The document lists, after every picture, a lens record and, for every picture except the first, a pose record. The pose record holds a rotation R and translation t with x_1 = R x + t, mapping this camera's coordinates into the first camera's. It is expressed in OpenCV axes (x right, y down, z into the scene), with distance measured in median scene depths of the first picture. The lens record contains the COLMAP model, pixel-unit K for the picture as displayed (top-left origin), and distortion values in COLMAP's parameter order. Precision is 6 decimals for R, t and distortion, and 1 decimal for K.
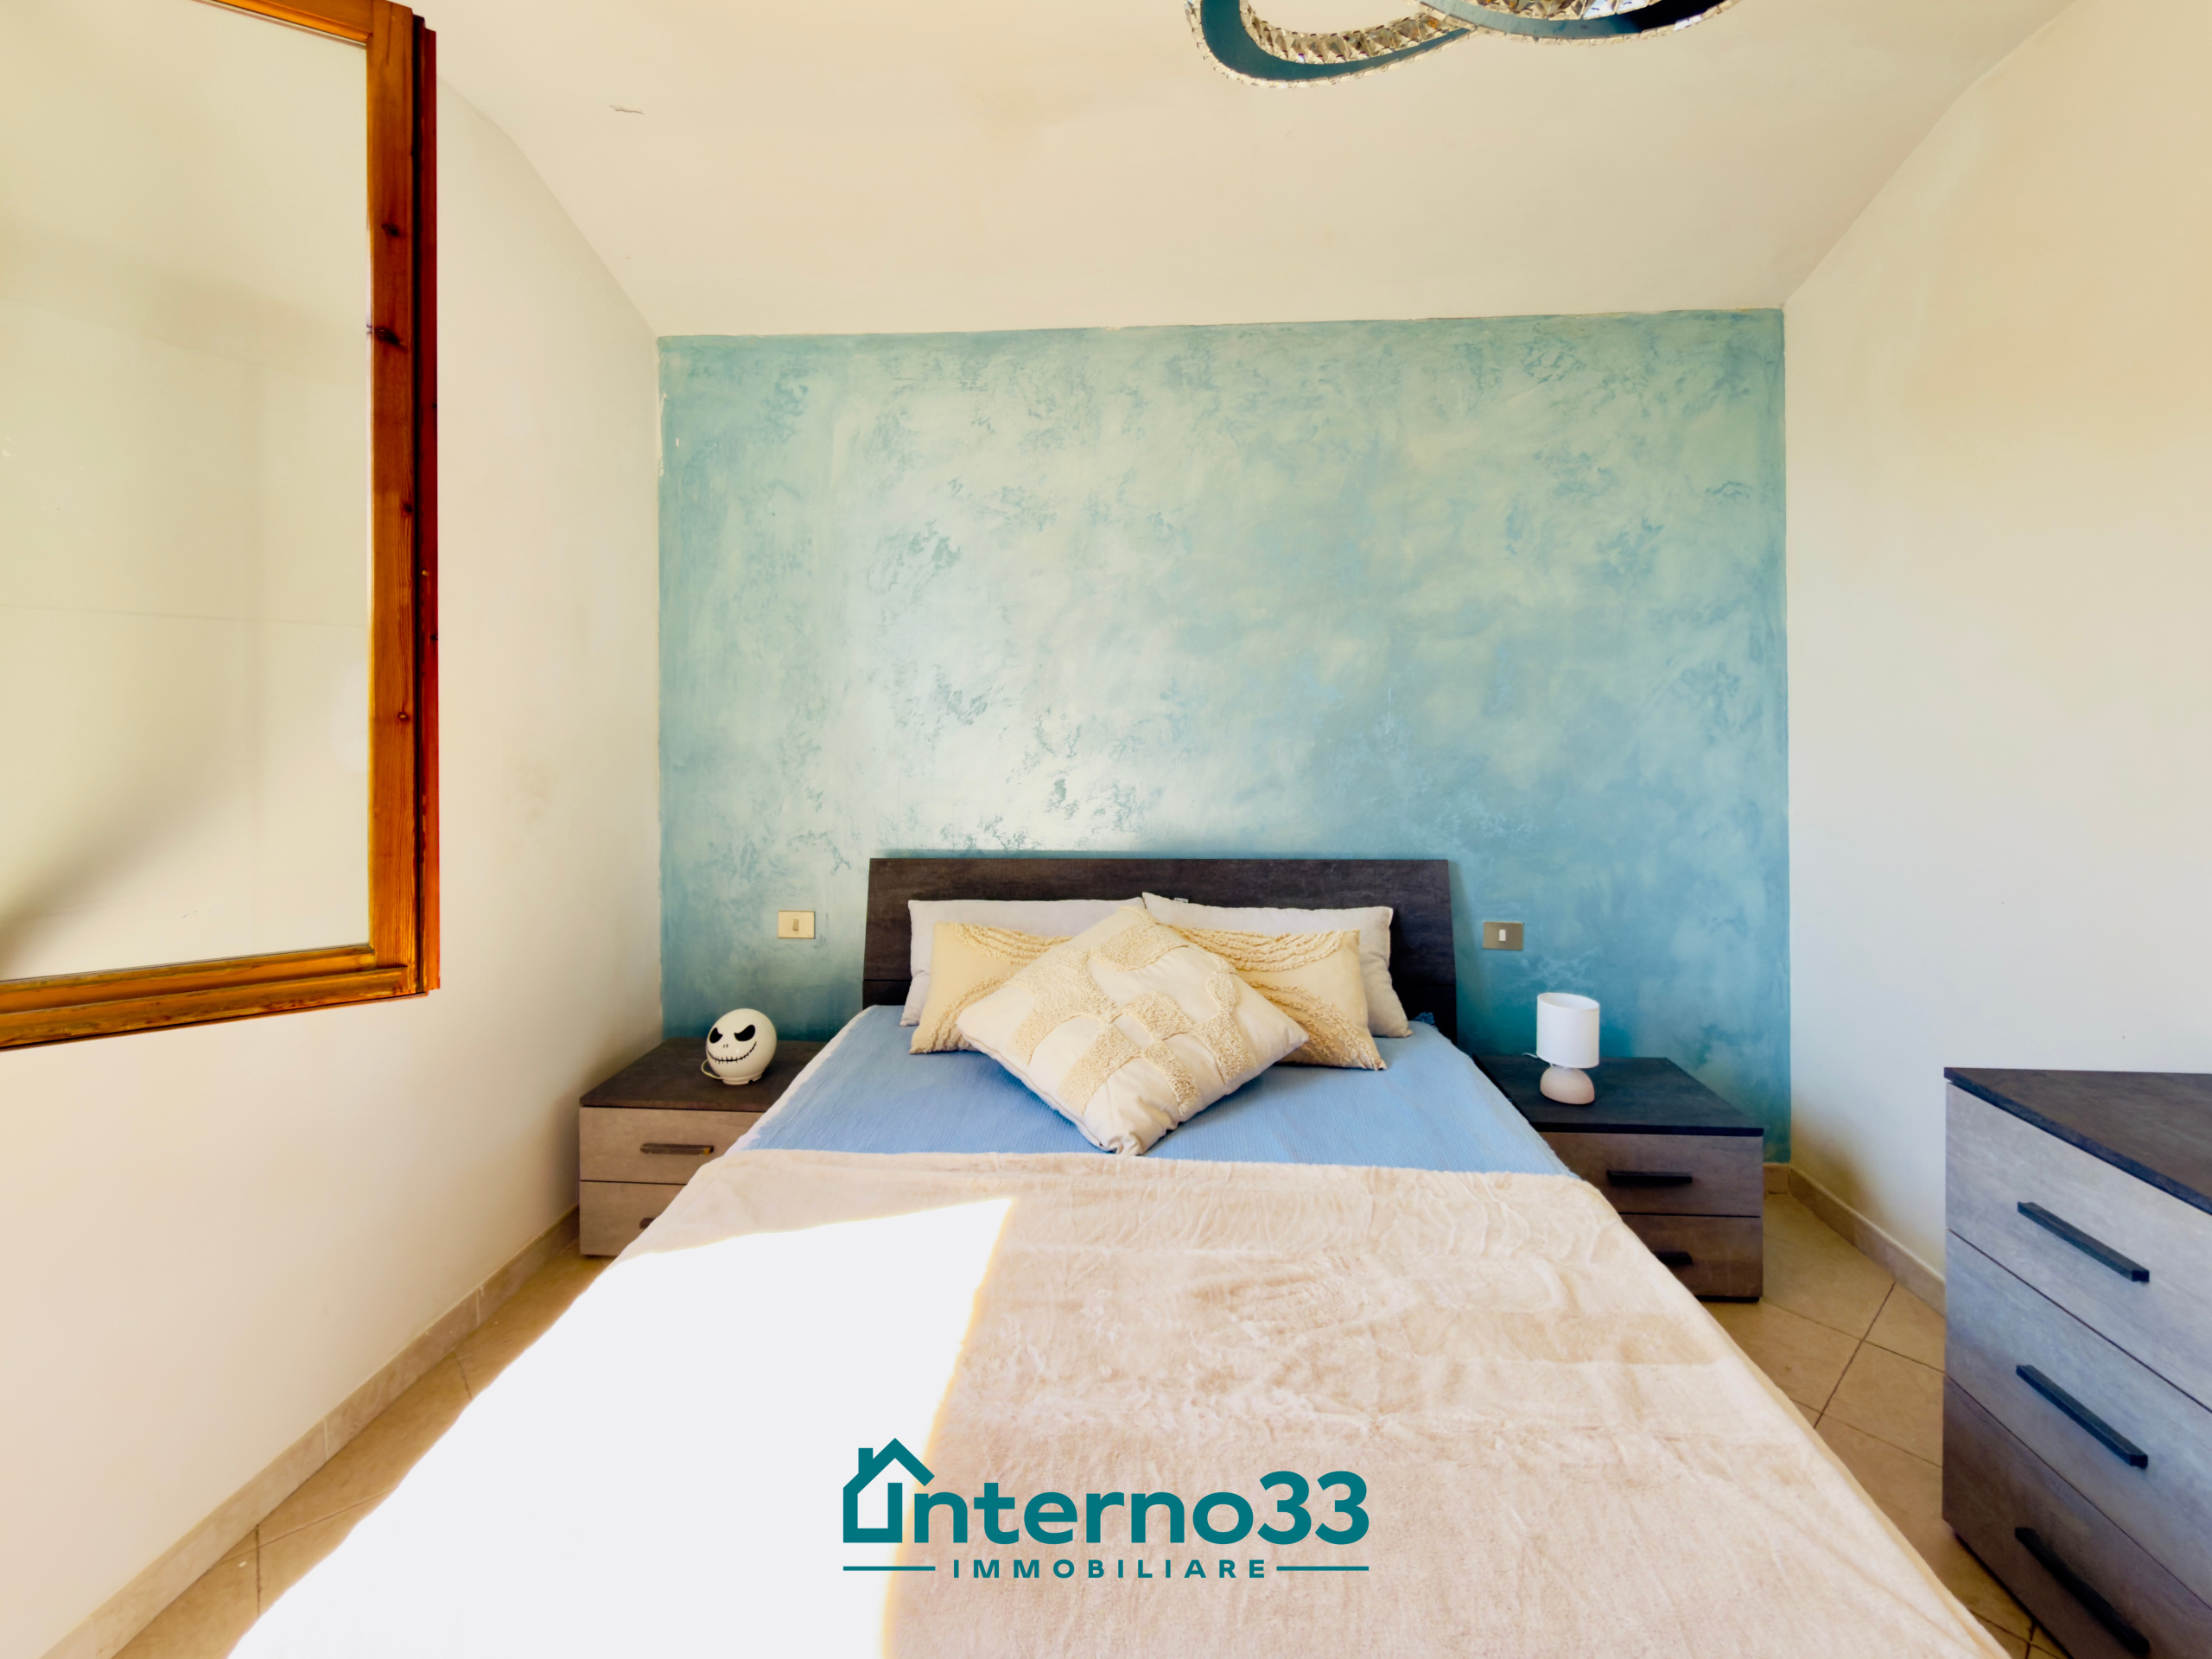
lens RADIAL K [[973.5, 0, 1119.3], [0, 973.5, 699.6], [0, 0, 1]] dist [0.000975, -0.000534]
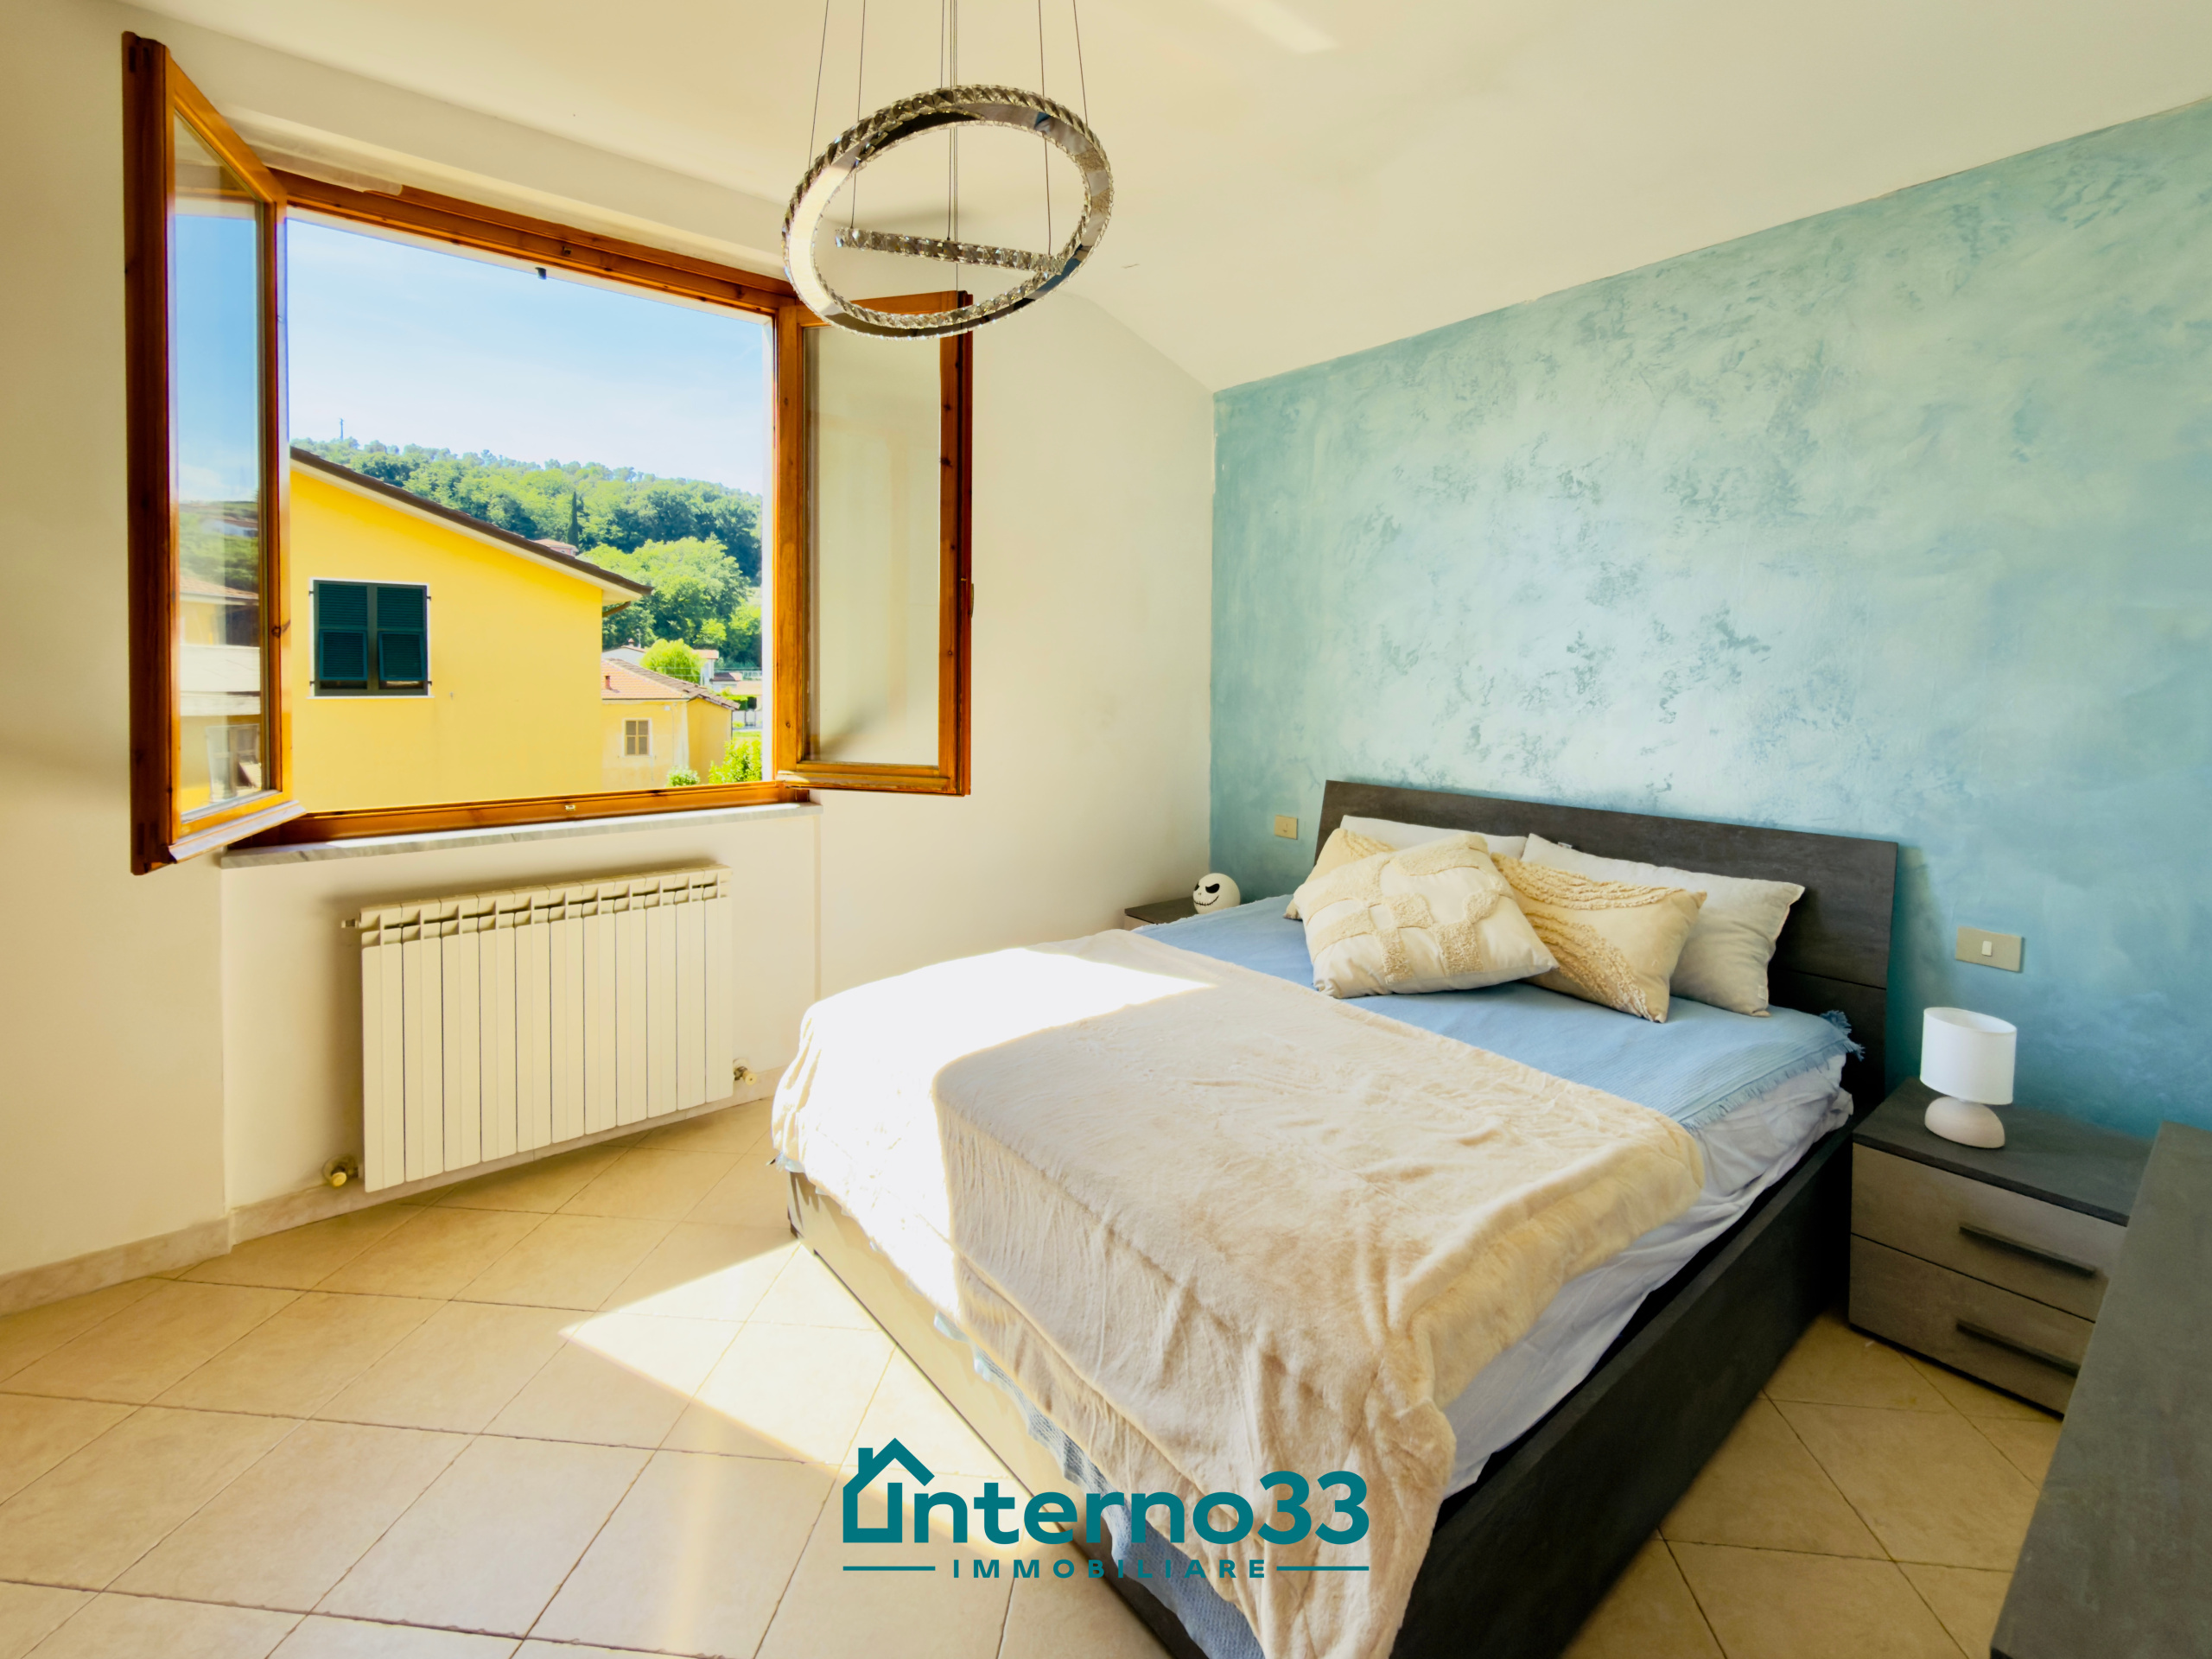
lens RADIAL K [[973.5, 0, 1119.3], [0, 973.5, 699.6], [0, 0, 1]] dist [0.000975, -0.000534]
pose [[0.683320, 0.031397, -0.729443, 0.480039], [-0.011902, 0.999421, 0.031868, 0.022733], [0.730022, -0.013094, 0.683299, -0.053840]]
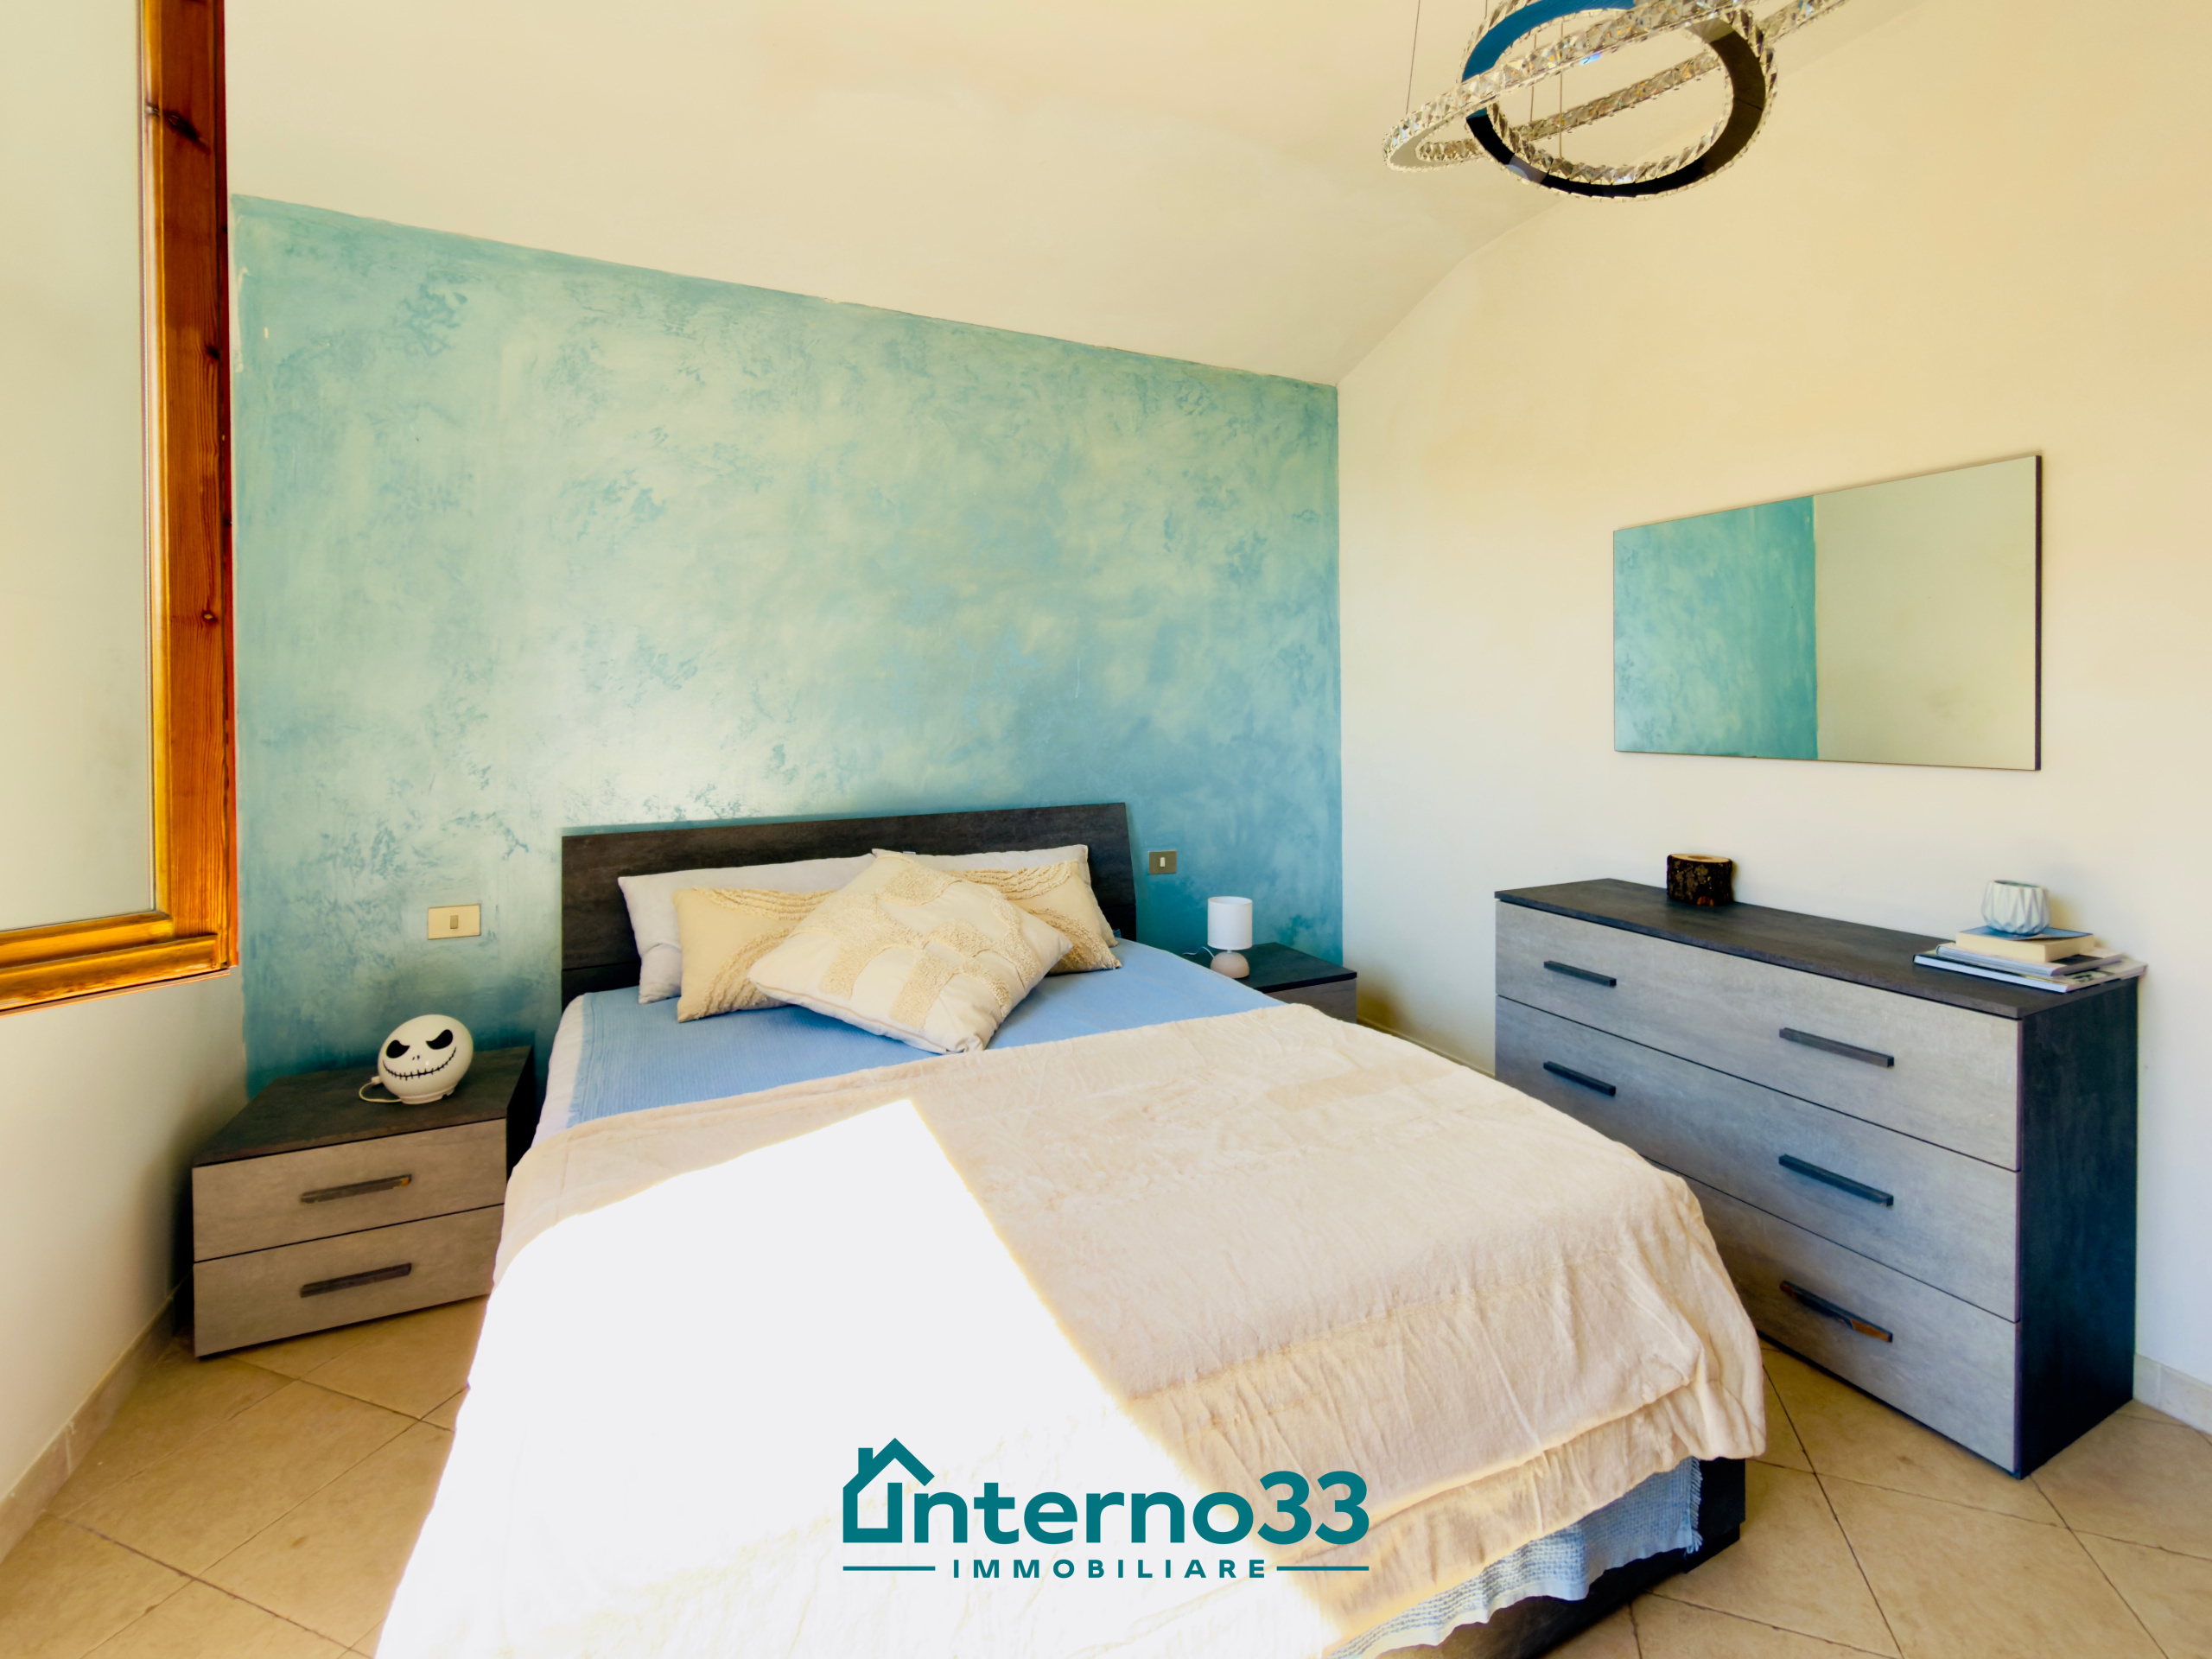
lens RADIAL K [[945.7, 0, 1112.9], [0, 945.7, 715.0], [0, 0, 1]] dist [0.000179, 0.000215]
pose [[0.874587, -0.007944, 0.484804, -0.235994], [0.005222, 0.999962, 0.006965, 0.047872], [-0.484841, -0.003559, 0.874595, -0.011284]]
